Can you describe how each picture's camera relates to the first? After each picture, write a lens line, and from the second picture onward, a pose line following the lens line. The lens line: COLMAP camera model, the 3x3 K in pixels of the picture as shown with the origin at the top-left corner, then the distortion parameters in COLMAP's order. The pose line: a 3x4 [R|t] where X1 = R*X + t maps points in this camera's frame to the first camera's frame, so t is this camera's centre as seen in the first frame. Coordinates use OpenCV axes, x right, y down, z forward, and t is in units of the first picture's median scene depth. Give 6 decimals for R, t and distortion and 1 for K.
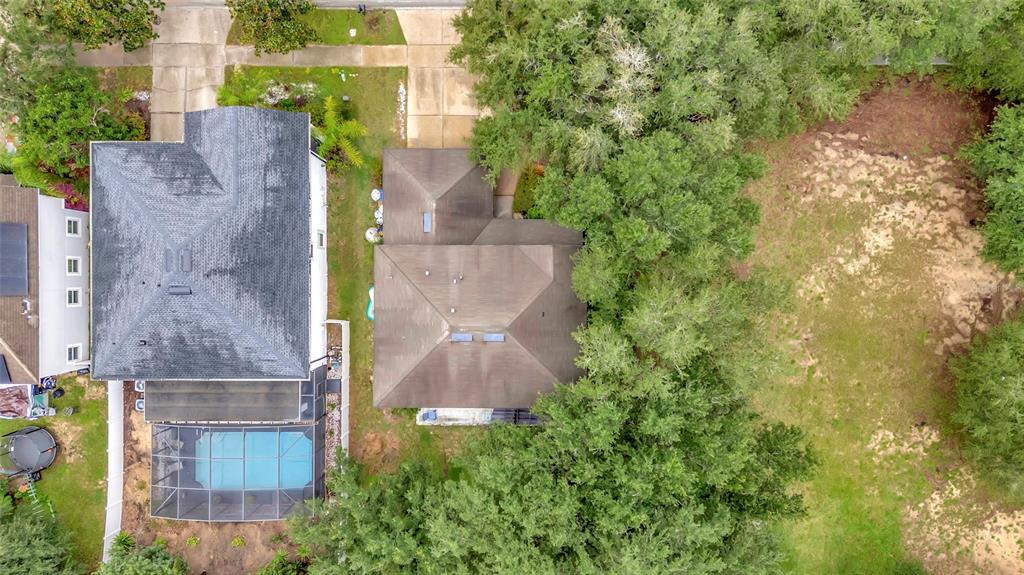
lens RADIAL K [[825.6, 0, 525.0], [0, 825.6, 289.9], [0, 0, 1]] dist [0.078699, -0.084292]
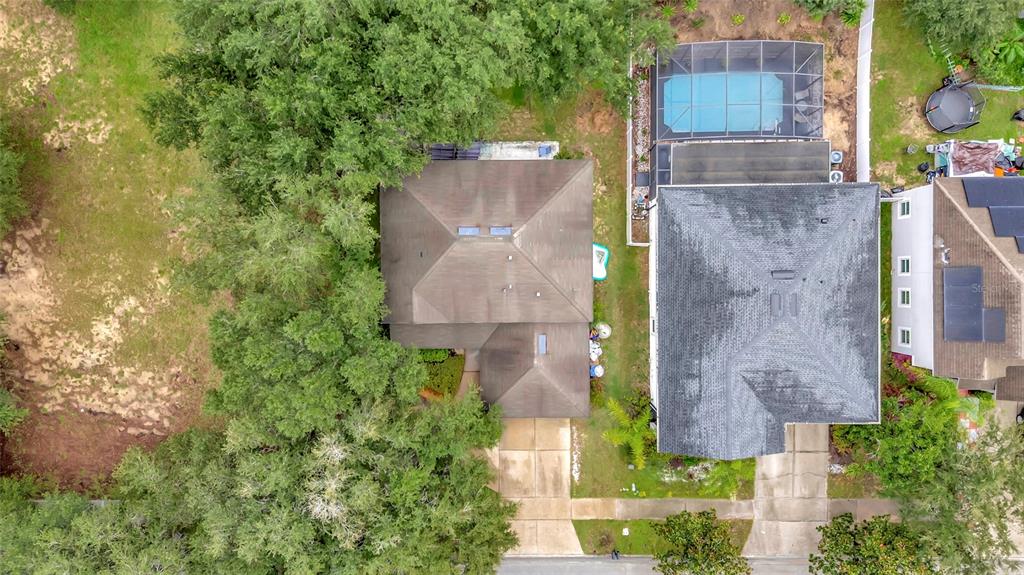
lens RADIAL K [[825.6, 0, 525.0], [0, 825.6, 289.9], [0, 0, 1]] dist [0.078699, -0.084292]
pose [[-0.999087, 0.009302, 0.041707, -0.133116], [-0.010291, -0.999669, -0.023578, 0.008295], [0.041474, -0.023986, 0.998852, -0.001358]]
